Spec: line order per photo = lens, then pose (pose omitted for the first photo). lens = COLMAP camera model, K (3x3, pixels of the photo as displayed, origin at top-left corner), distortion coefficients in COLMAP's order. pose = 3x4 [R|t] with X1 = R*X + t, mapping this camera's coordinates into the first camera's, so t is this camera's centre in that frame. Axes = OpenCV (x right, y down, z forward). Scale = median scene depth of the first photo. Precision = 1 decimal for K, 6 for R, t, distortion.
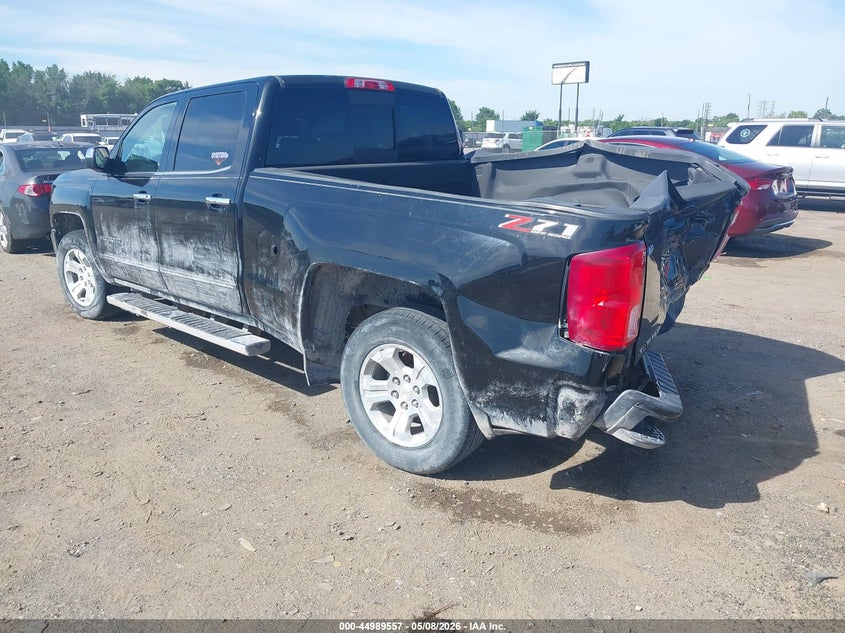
lens RADIAL K [[683.6, 0, 422.5], [0, 683.6, 316.5], [0, 0, 1]] dist [0.060629, -0.141457]
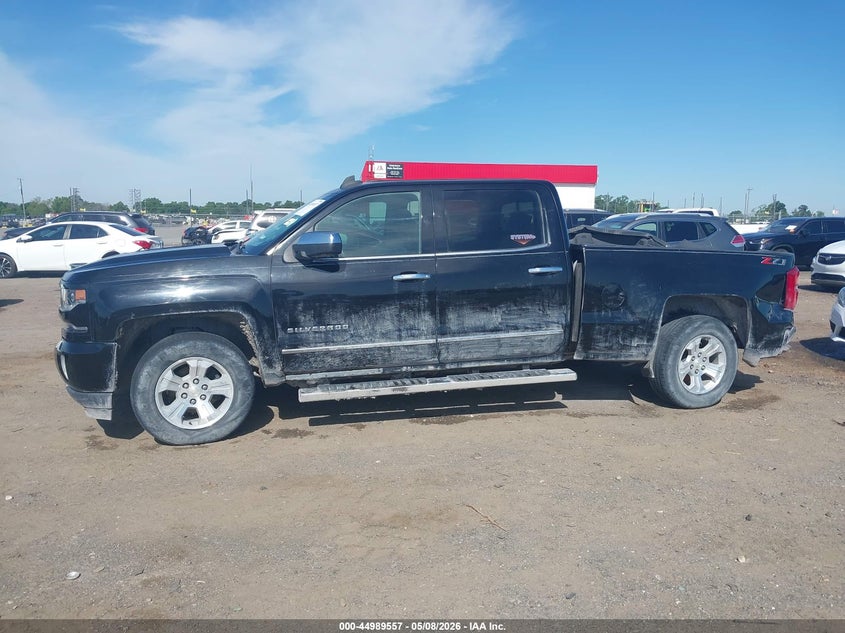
lens RADIAL K [[683.6, 0, 422.5], [0, 683.6, 316.5], [0, 0, 1]] dist [0.060629, -0.141457]
pose [[0.525466, -0.112516, 0.843342, -1.723041], [0.214316, 0.976759, -0.003219, -0.140963], [-0.823380, 0.182433, 0.537368, 0.553839]]
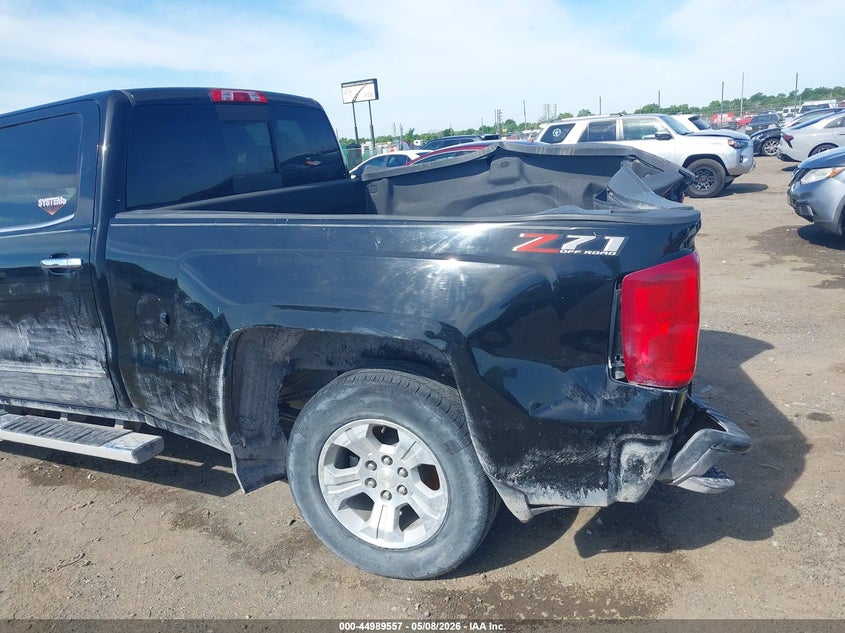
lens RADIAL K [[682.0, 0, 429.0], [0, 682.0, 313.5], [0, 0, 1]] dist [0.002091, -0.016130]
pose [[0.949998, -0.149352, 0.274223, -0.147425], [0.157839, 0.987424, -0.009018, -0.051997], [-0.269428, 0.051850, 0.961624, 0.220892]]
